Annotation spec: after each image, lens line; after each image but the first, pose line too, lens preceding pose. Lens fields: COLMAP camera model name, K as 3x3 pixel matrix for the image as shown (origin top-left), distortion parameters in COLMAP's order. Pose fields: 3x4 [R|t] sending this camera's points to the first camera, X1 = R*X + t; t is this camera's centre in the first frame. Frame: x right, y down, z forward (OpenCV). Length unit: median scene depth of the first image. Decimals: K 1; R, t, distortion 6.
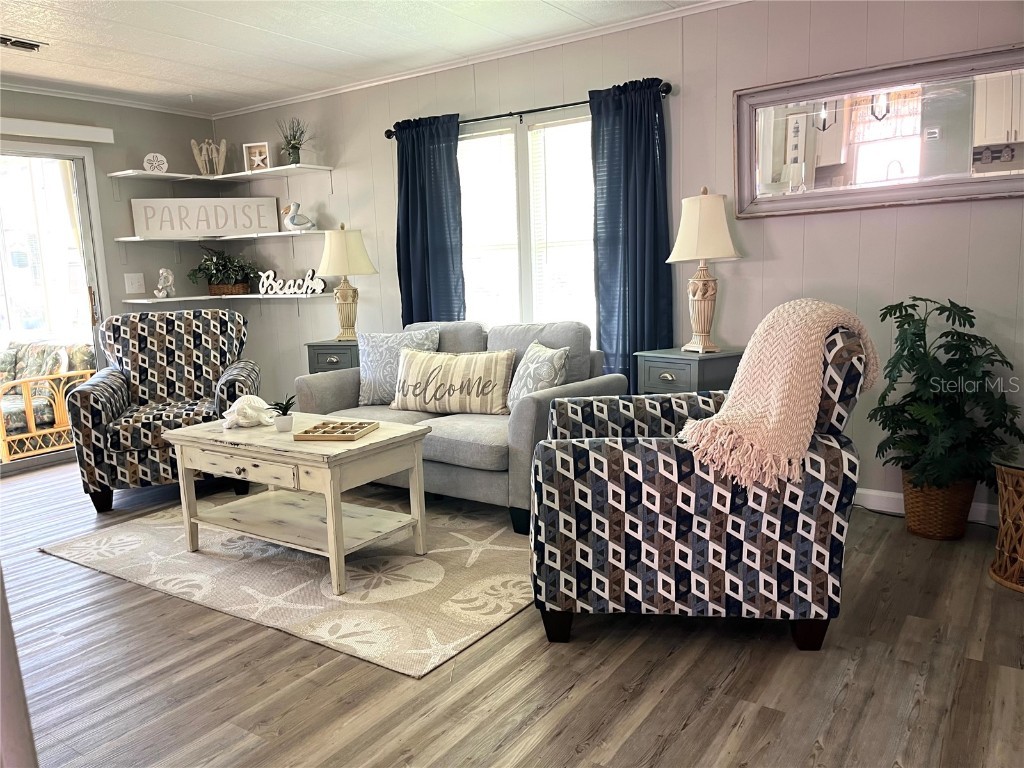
lens RADIAL K [[778.8, 0, 498.9], [0, 778.8, 385.5], [0, 0, 1]] dist [0.059113, -0.077235]
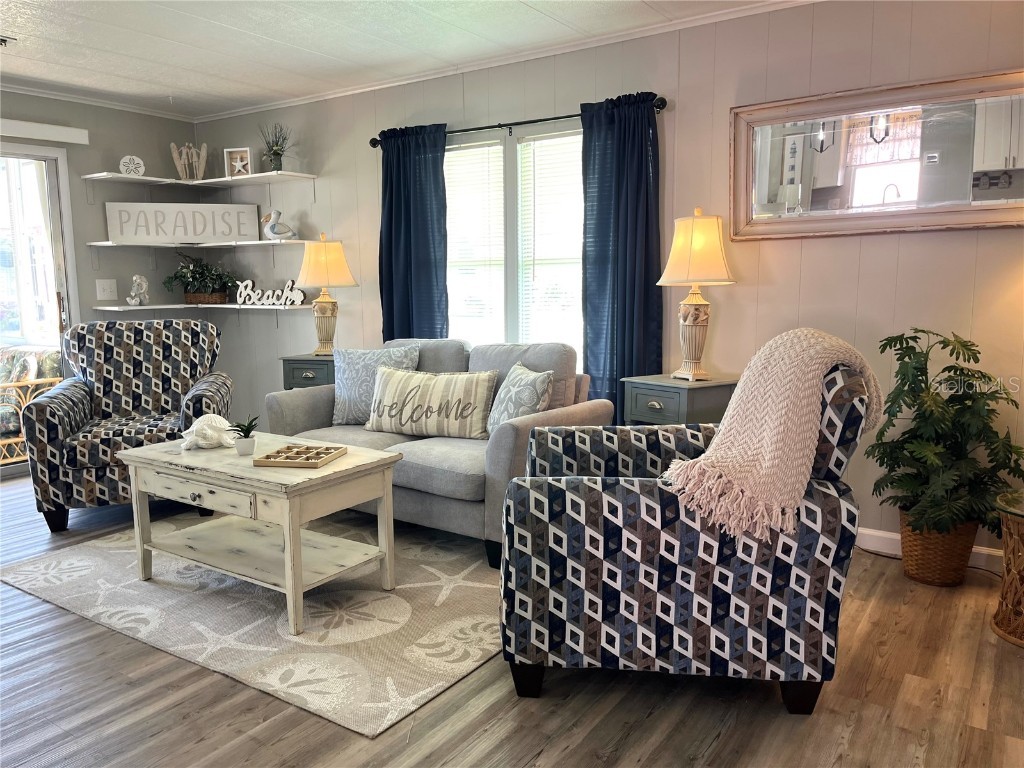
lens RADIAL K [[778.8, 0, 499.9], [0, 778.8, 385.7], [0, 0, 1]] dist [0.059113, -0.077235]
pose [[0.999645, 0.024593, 0.010236, 0.014977], [-0.024445, 0.999598, -0.014363, -0.014545], [-0.010585, 0.014107, 0.999844, 0.047048]]
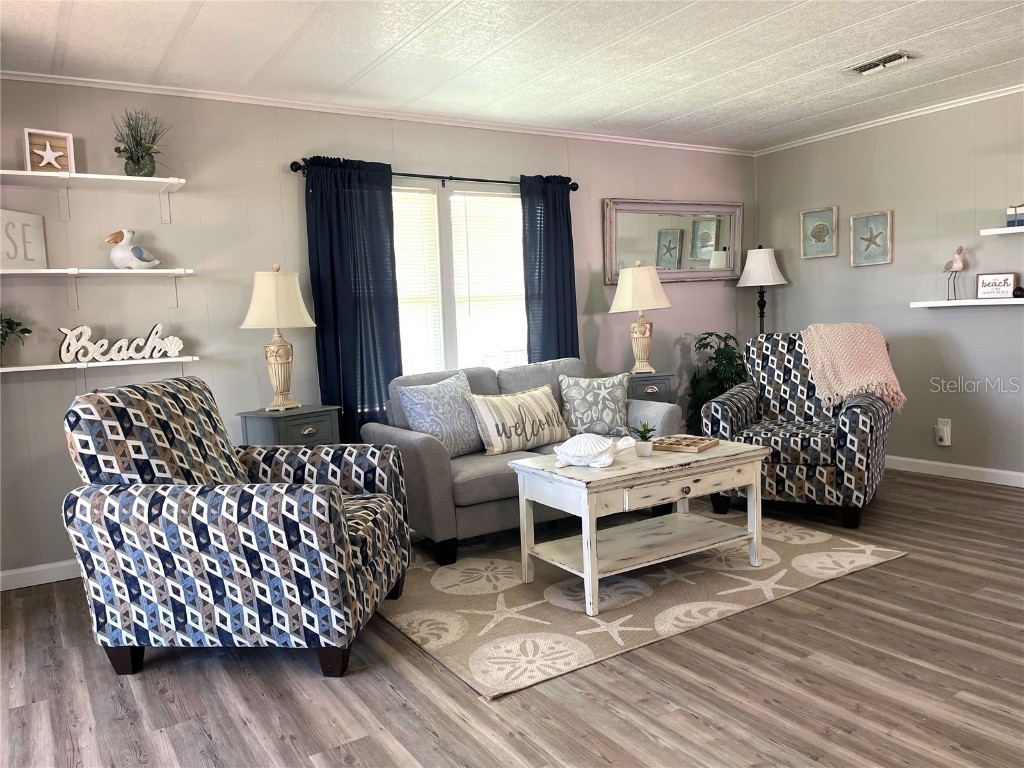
lens RADIAL K [[778.8, 0, 507.5], [0, 778.8, 388.1], [0, 0, 1]] dist [0.059113, -0.077235]
pose [[0.394521, -0.063637, 0.916681, -1.052352], [0.168545, 0.985685, -0.004110, -0.047137], [-0.903297, 0.156123, 0.399599, 0.595928]]
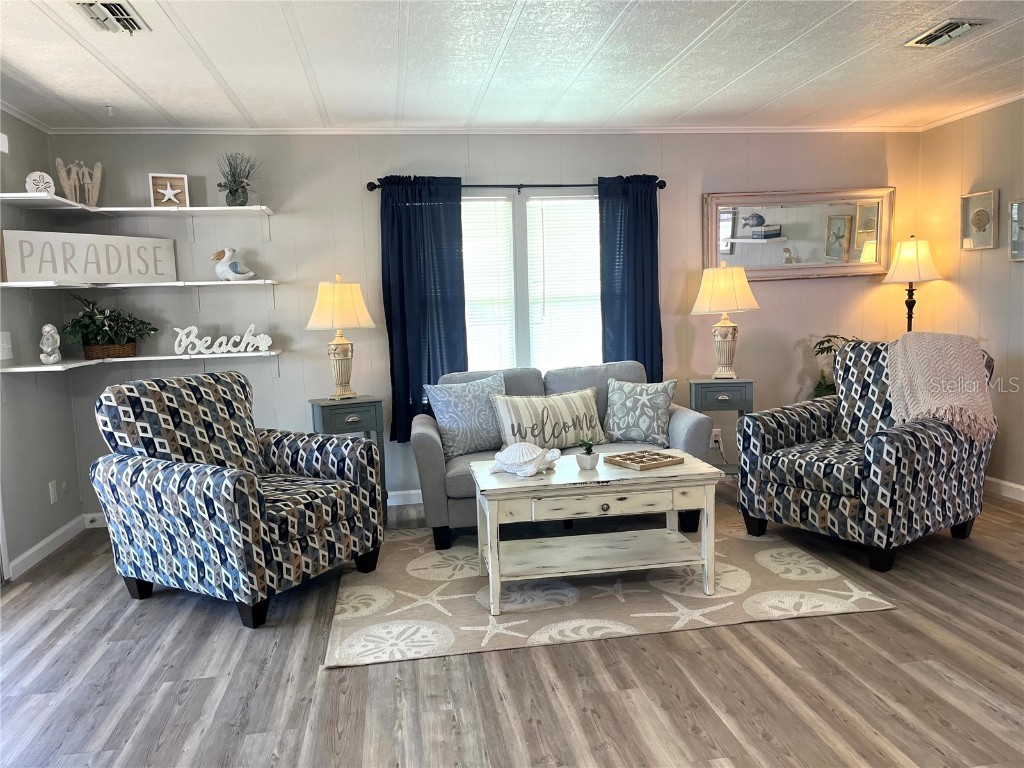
lens RADIAL K [[778.8, 0, 509.1], [0, 778.8, 385.5], [0, 0, 1]] dist [0.059113, -0.077235]
pose [[0.726732, -0.059511, 0.684339, -0.864799], [0.113166, 0.993000, -0.033824, -0.024752], [-0.677535, 0.102025, 0.728380, 0.237682]]
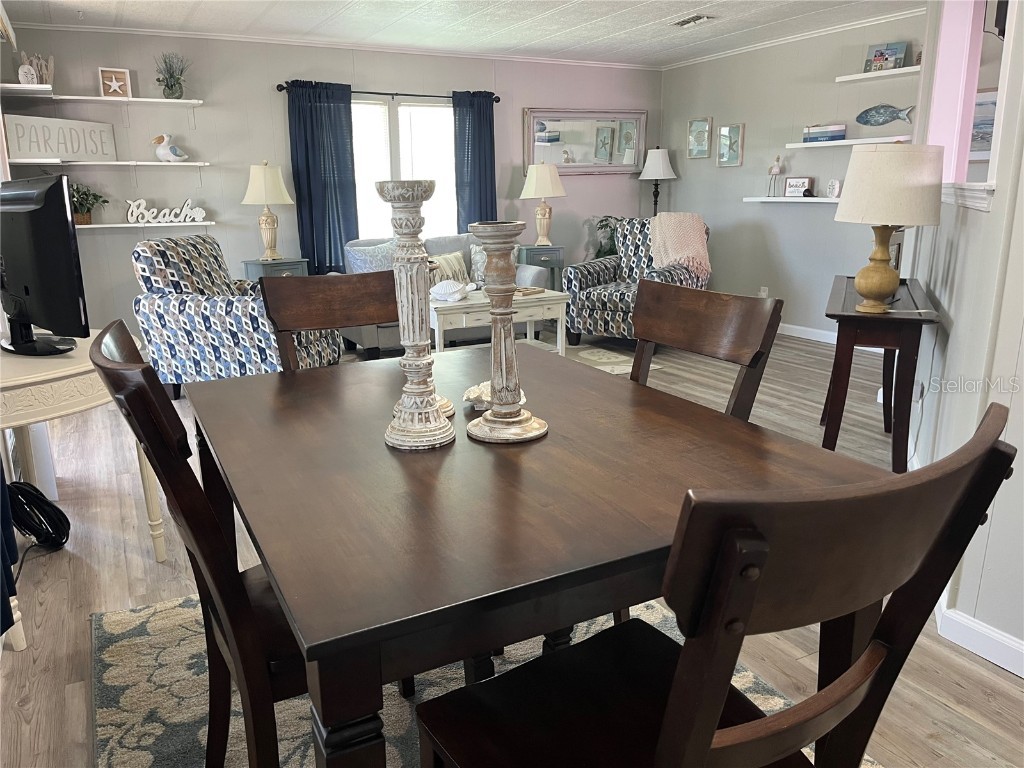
lens RADIAL K [[778.8, 0, 502.0], [0, 778.8, 387.1], [0, 0, 1]] dist [0.059113, -0.077235]
pose [[0.465126, -0.186388, 0.865400, -1.392745], [0.132944, 0.981204, 0.139877, 0.015490], [-0.875205, 0.049989, 0.481163, 0.158646]]
